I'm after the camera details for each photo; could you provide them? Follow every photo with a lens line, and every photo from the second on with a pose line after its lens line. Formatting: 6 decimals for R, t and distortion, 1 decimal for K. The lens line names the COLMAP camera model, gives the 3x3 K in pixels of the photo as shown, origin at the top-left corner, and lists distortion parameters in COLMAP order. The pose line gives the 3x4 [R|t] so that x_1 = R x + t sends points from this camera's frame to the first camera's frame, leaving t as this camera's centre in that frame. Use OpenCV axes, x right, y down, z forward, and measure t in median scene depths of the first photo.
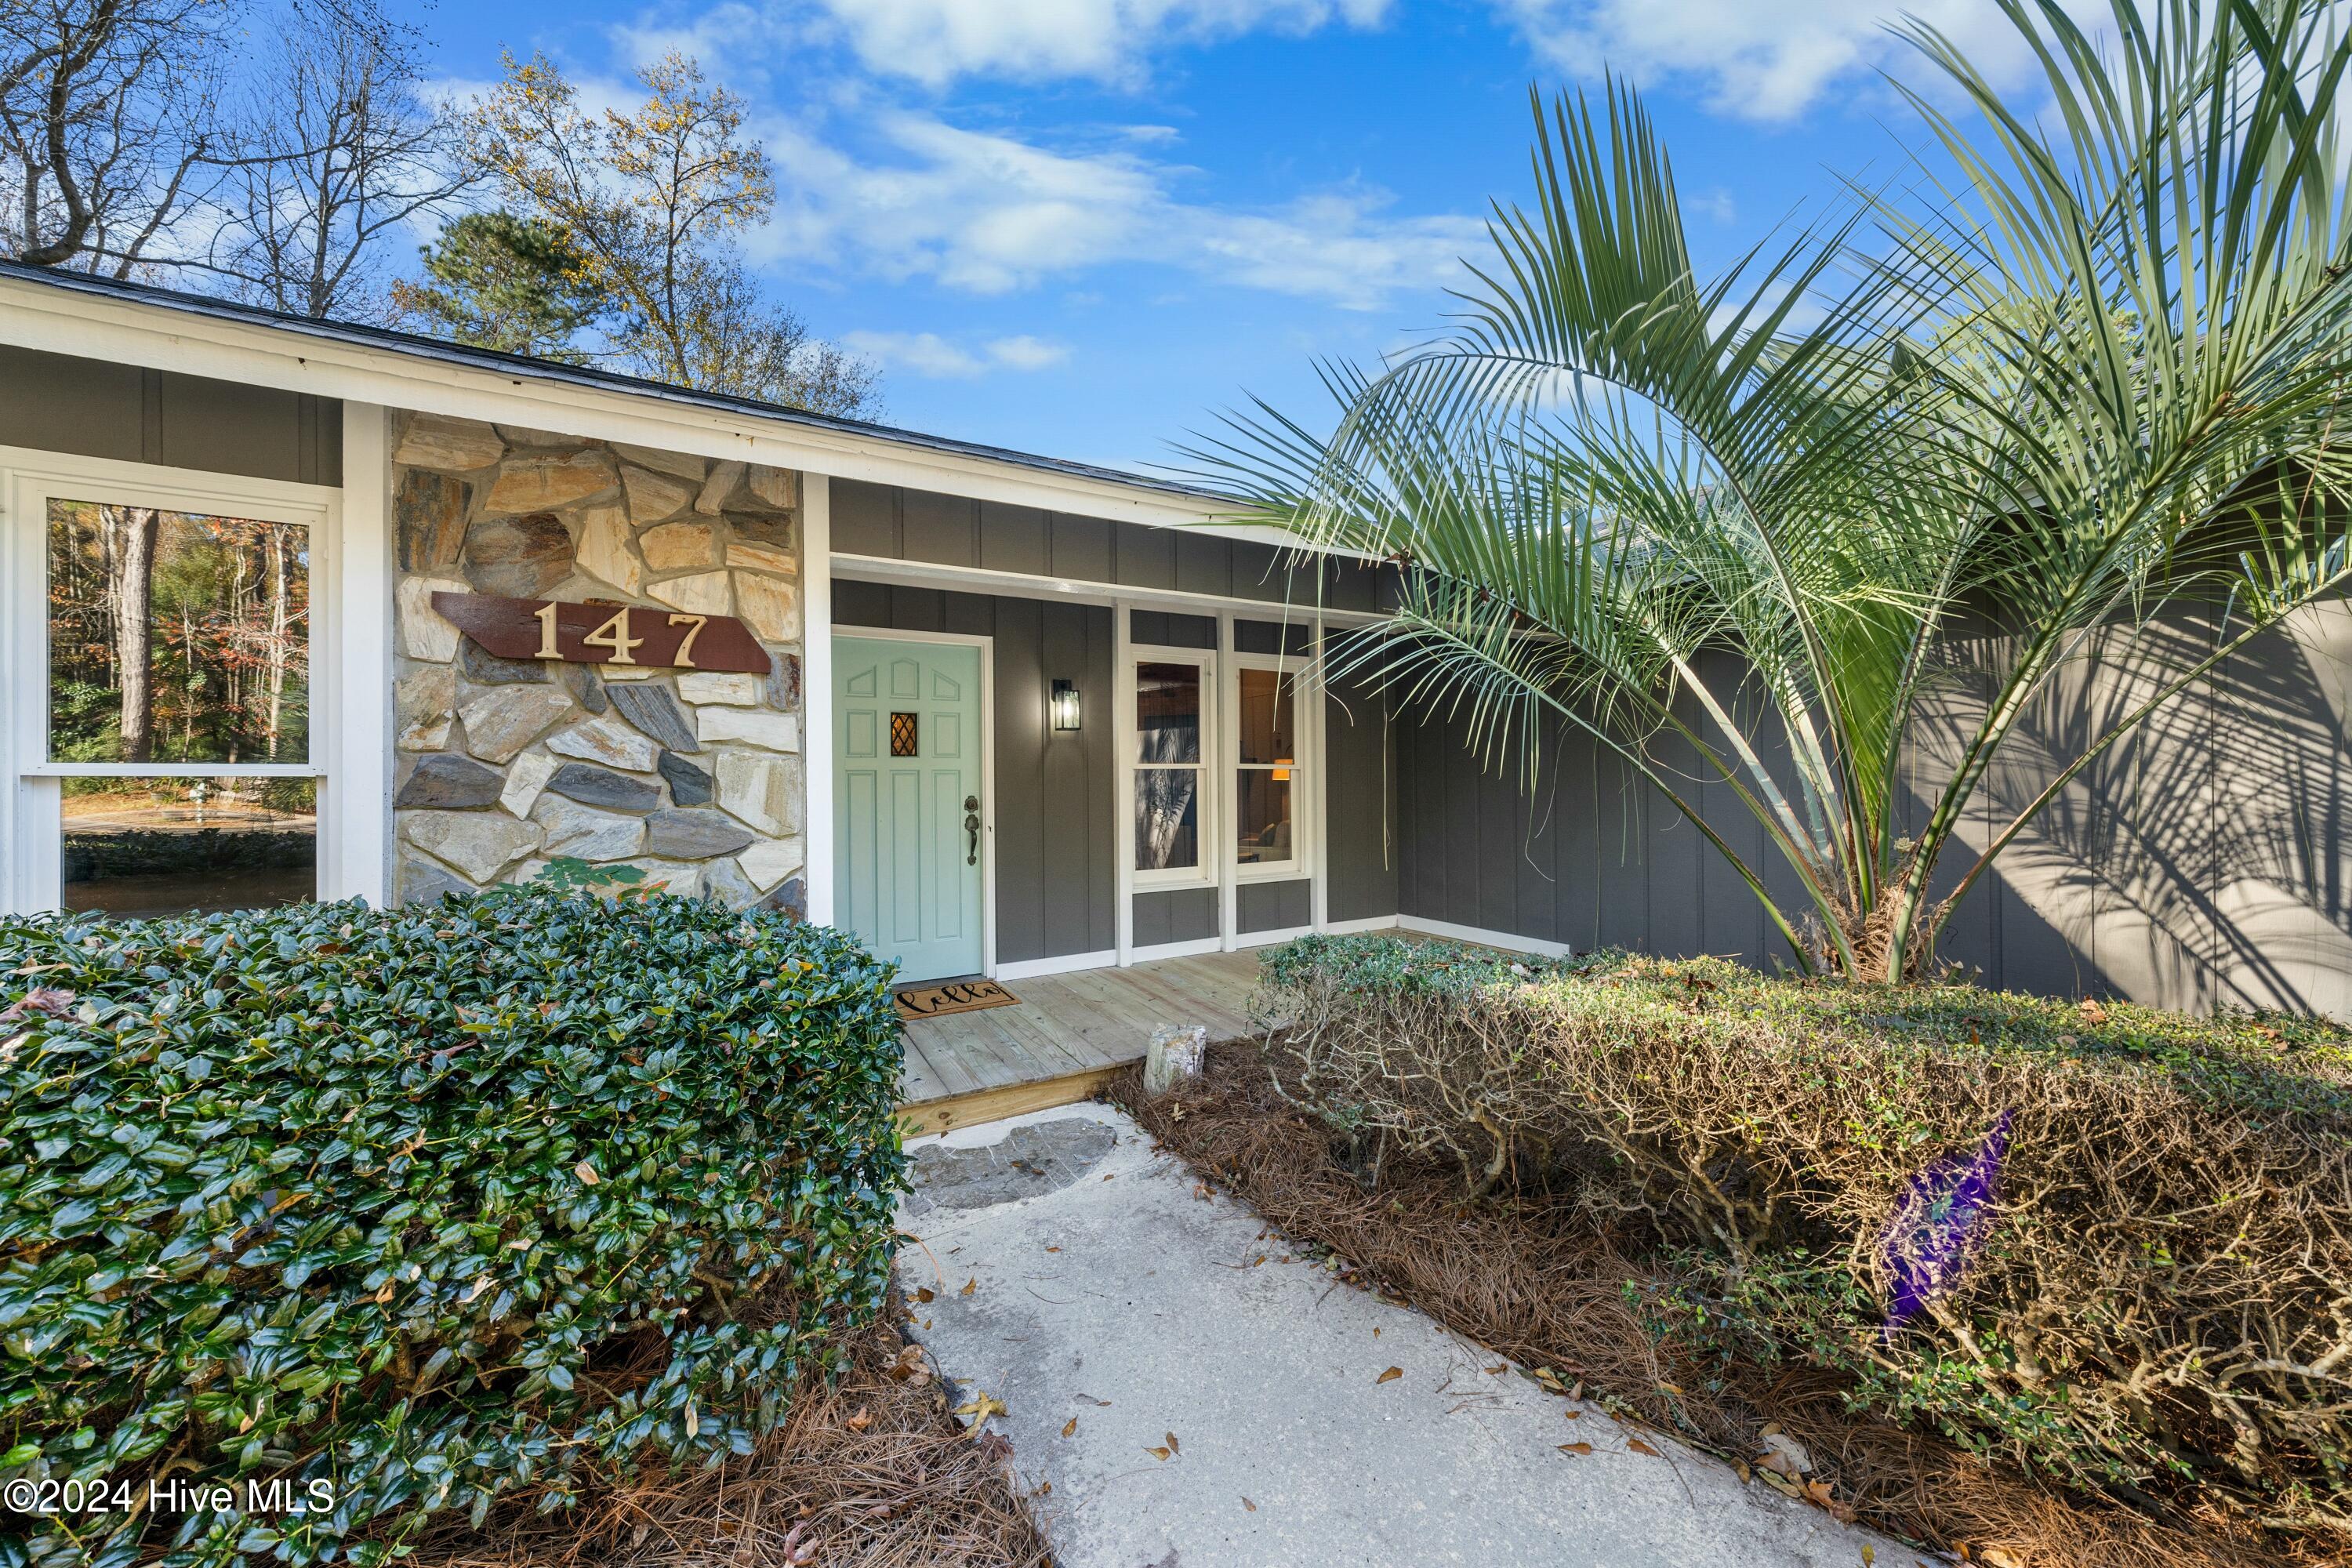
lens RADIAL K [[795.5, 0, 1167.8], [0, 795.5, 780.3], [0, 0, 1]] dist [0.000009, -0.000001]
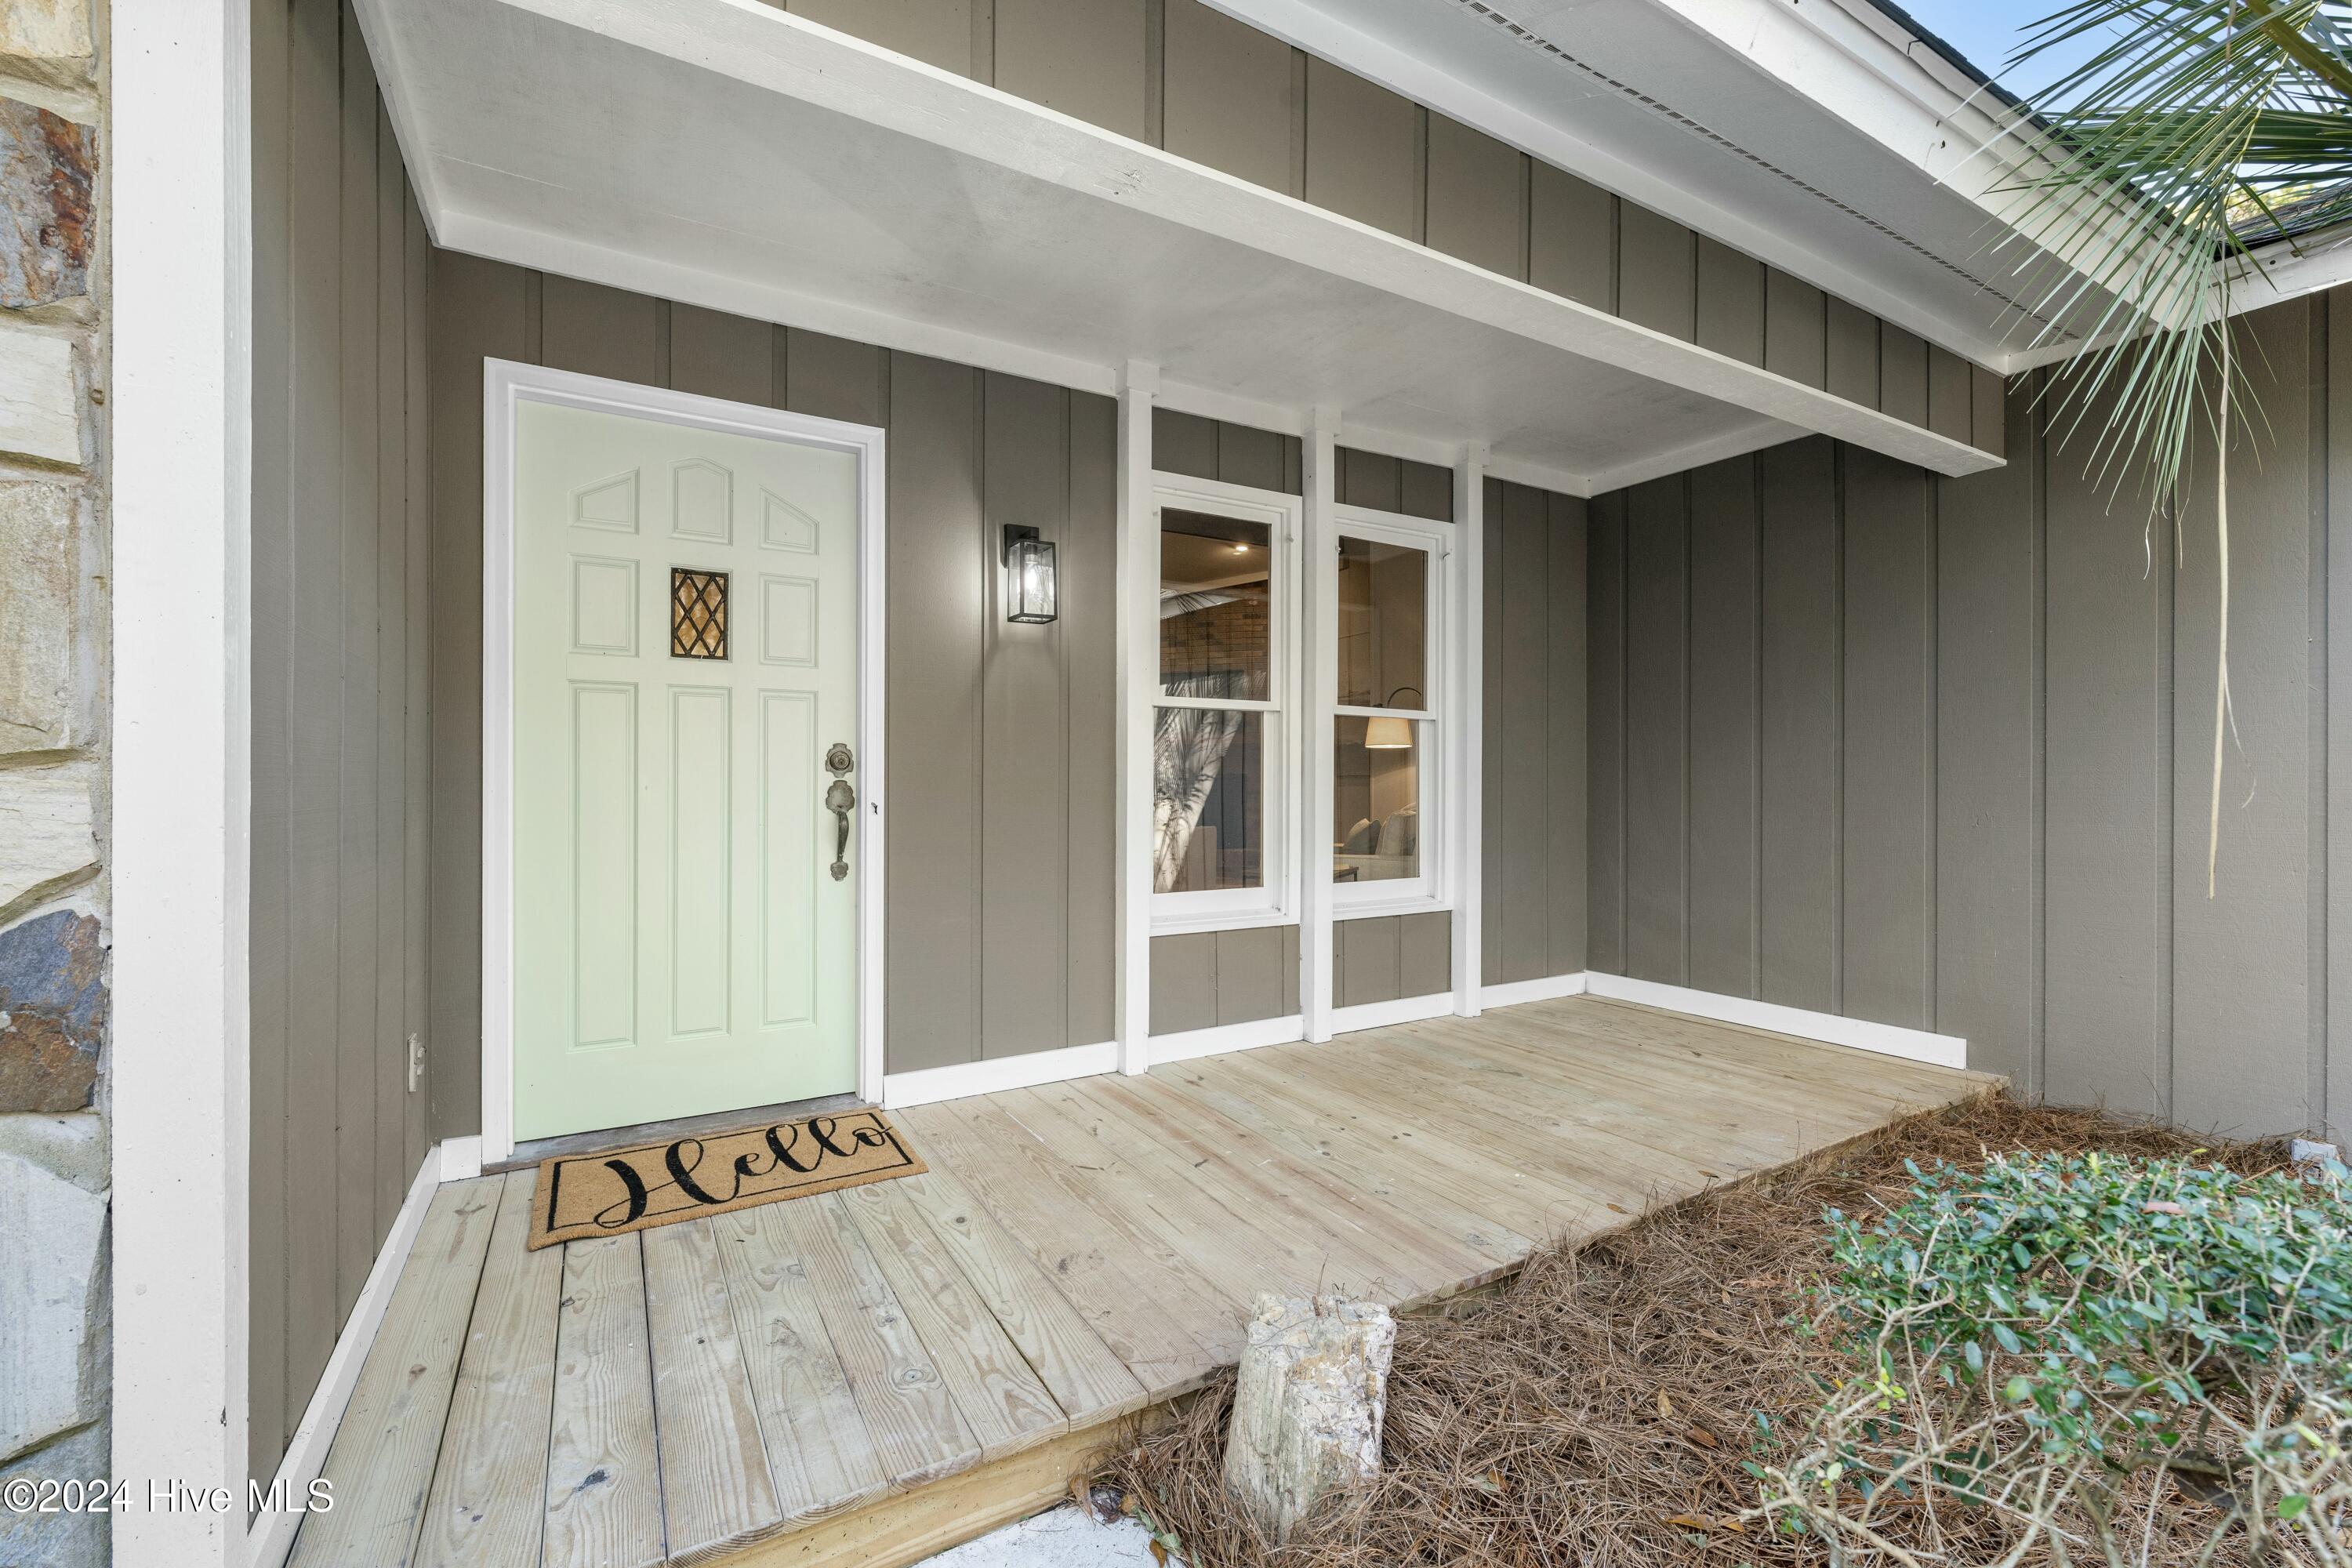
lens RADIAL K [[998.6, 0, 1186.1], [0, 998.6, 781.7], [0, 0, 1]] dist [-0.001487, -0.000323]
pose [[0.999452, 0.012415, 0.030675, -0.041459], [-0.012453, 0.999922, 0.001050, 0.037259], [-0.030660, -0.001431, 0.999529, 0.326788]]
